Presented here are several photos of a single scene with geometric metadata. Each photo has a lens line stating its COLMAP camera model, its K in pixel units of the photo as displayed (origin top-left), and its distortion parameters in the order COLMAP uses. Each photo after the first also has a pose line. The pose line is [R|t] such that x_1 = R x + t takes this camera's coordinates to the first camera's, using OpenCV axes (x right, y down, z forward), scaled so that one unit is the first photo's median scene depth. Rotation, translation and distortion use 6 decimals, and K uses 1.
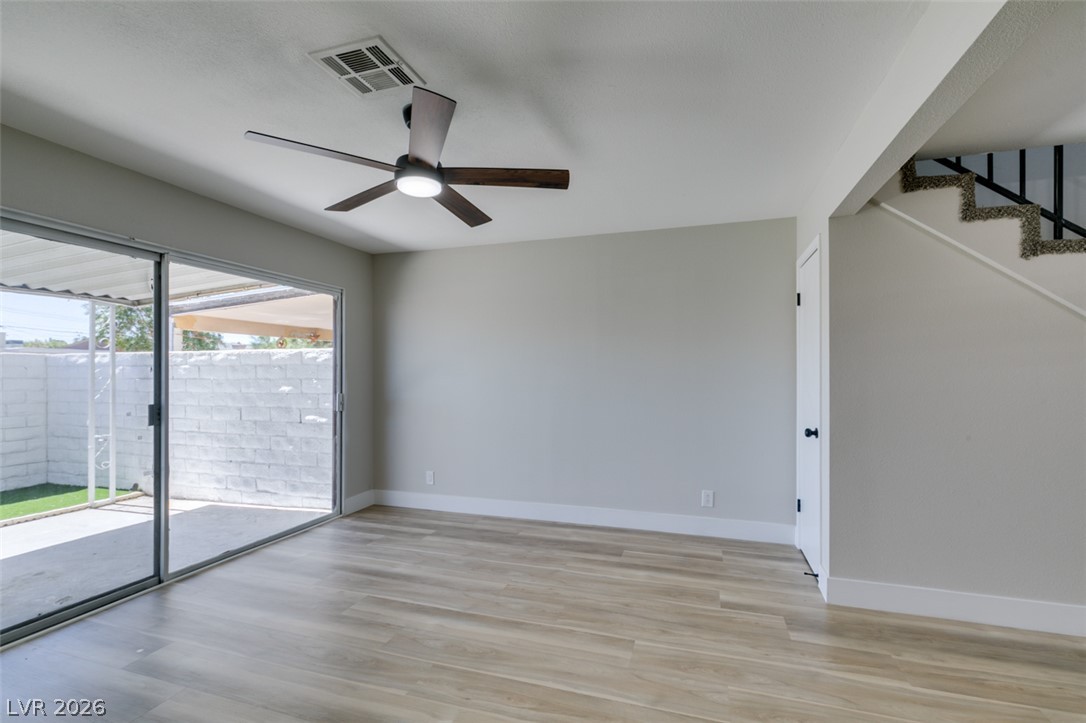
lens RADIAL K [[486.0, 0, 543.7], [0, 486.0, 371.8], [0, 0, 1]] dist [0.000769, -0.001434]
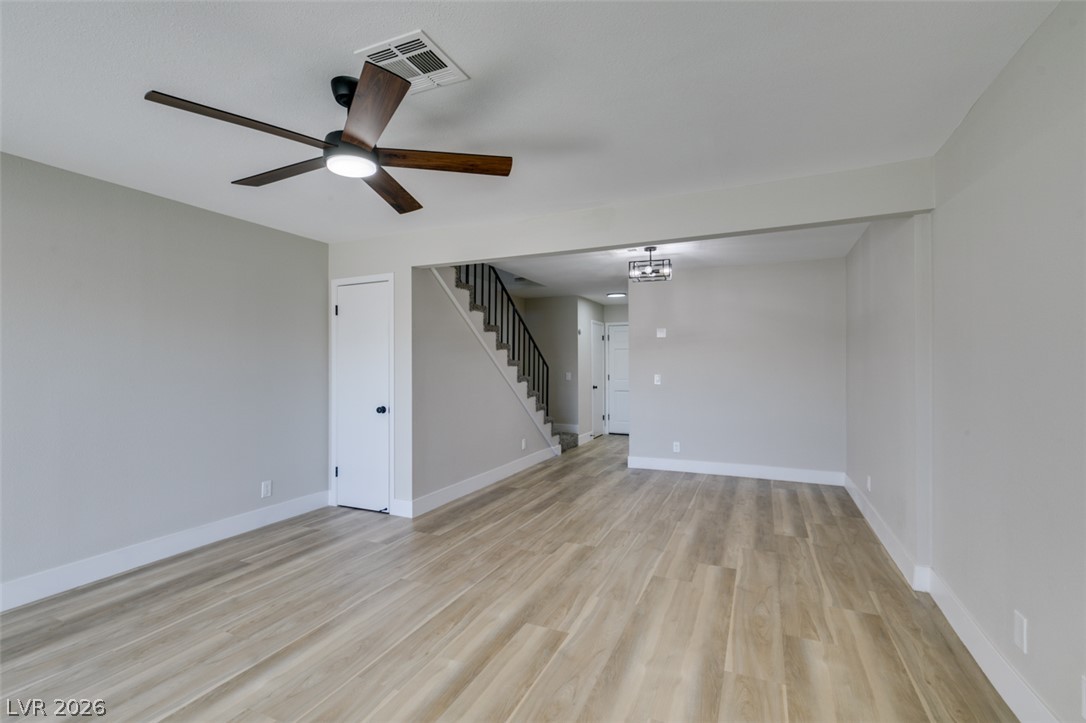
lens RADIAL K [[486.0, 0, 540.5], [0, 486.0, 359.8], [0, 0, 1]] dist [0.000769, -0.001434]
pose [[0.113868, 0.013191, 0.993408, -0.661722], [0.002239, 0.999906, -0.013534, 0.000329], [-0.993493, 0.003766, 0.113828, 0.314347]]
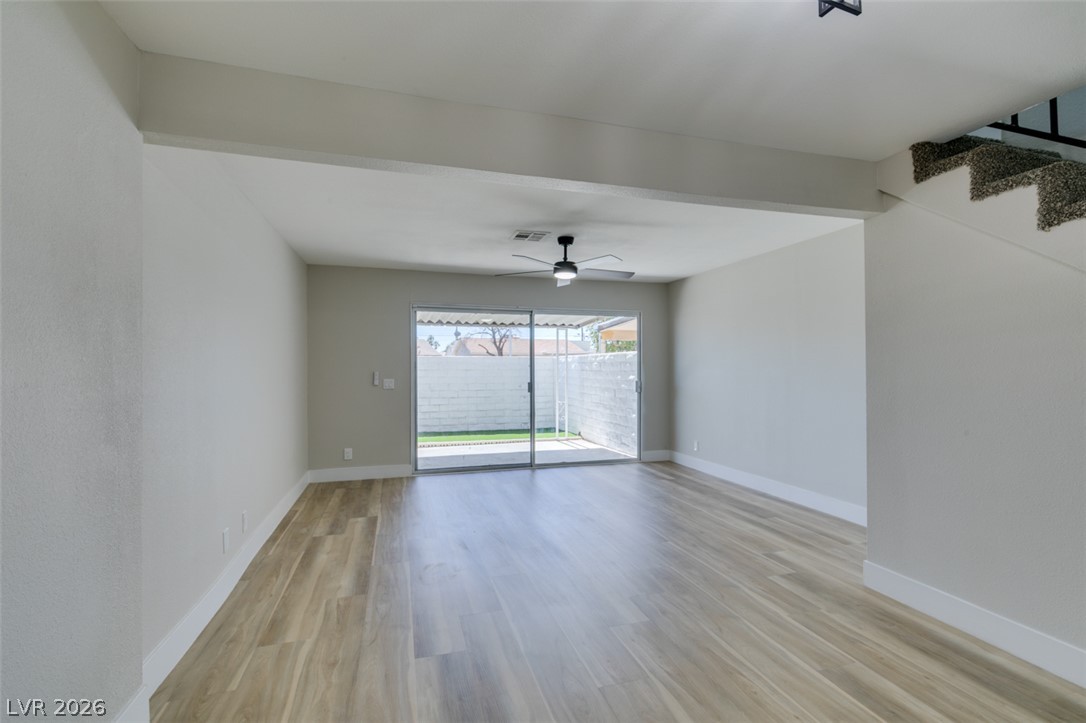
lens RADIAL K [[486.0, 0, 537.7], [0, 486.0, 364.9], [0, 0, 1]] dist [0.000769, -0.001434]
pose [[0.560074, -0.006035, -0.828420, 0.786737], [0.005340, 0.999979, -0.003675, -0.000666], [0.828425, -0.002366, 0.560095, -0.130039]]
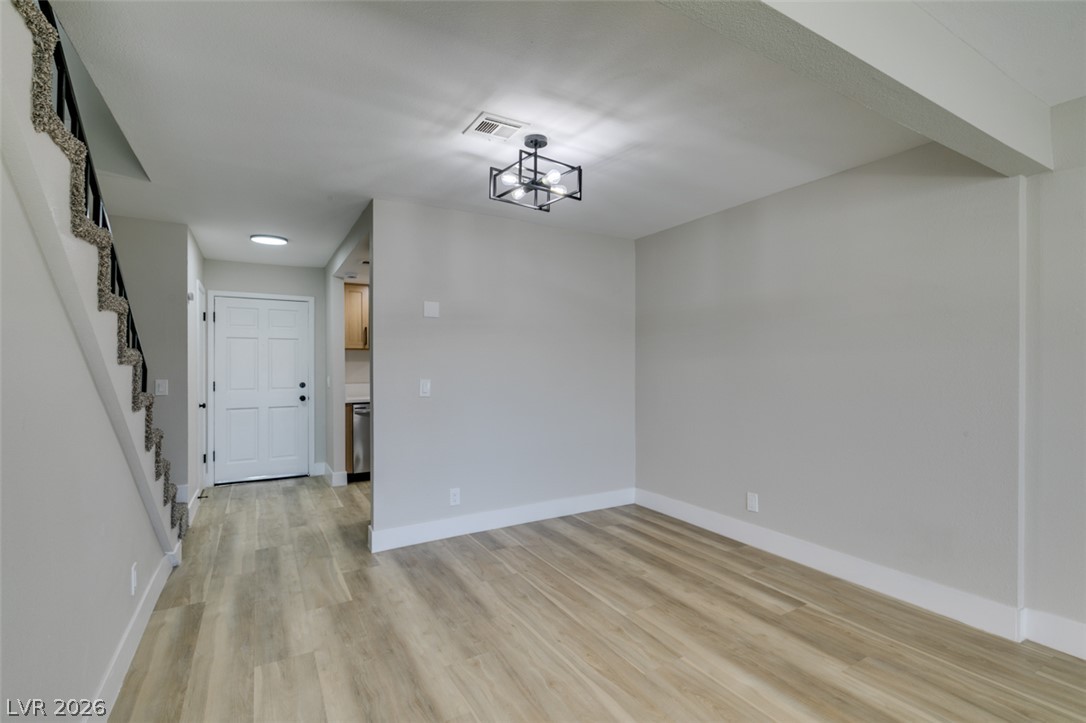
lens RADIAL K [[492.4, 0, 539.2], [0, 492.4, 360.5], [0, 0, 1]] dist [0.000079, -0.001398]
pose [[-0.741594, 0.010519, 0.670767, 0.196378], [0.005788, 0.999940, -0.009282, 0.001543], [-0.670824, -0.003001, -0.741610, 0.680183]]
